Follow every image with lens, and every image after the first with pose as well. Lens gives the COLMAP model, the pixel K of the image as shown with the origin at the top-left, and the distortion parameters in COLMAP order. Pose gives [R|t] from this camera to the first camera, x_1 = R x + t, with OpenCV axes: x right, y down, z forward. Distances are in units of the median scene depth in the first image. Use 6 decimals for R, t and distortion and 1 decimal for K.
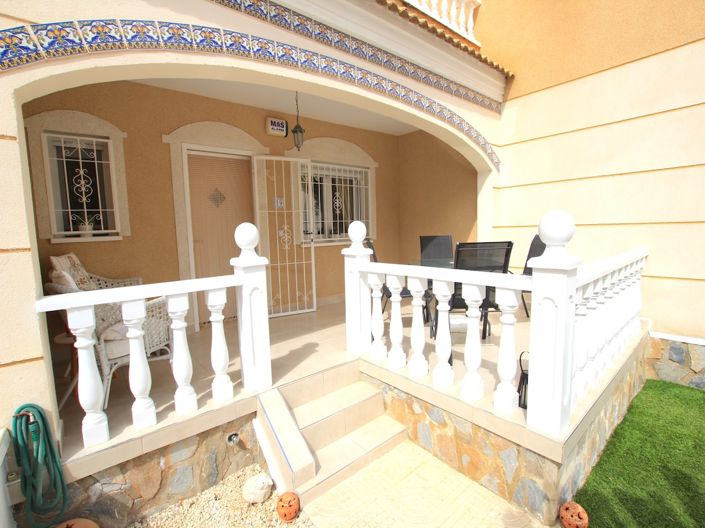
lens RADIAL K [[330.8, 0, 353.3], [0, 330.8, 257.1], [0, 0, 1]] dist [-0.031115, 0.004395]
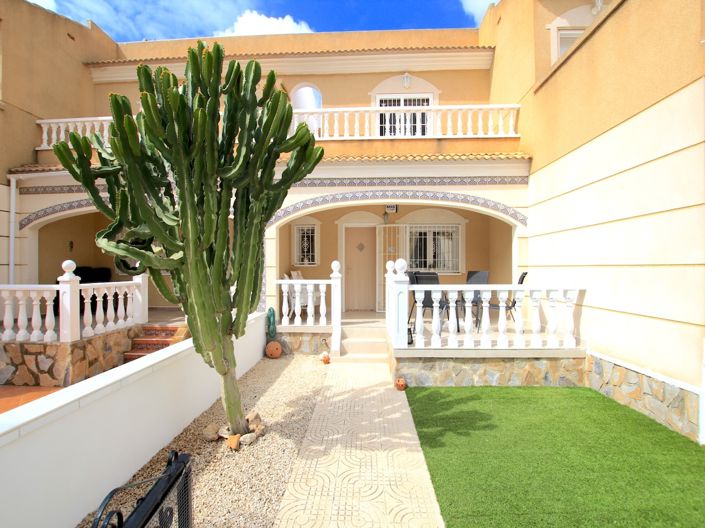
lens RADIAL K [[330.8, 0, 351.5], [0, 330.8, 266.1], [0, 0, 1]] dist [-0.031115, 0.004395]
pose [[0.744020, 0.030182, -0.667475, 1.148200], [-0.081648, 0.995600, -0.045992, 0.037807], [0.663150, 0.088717, 0.743210, -0.663784]]
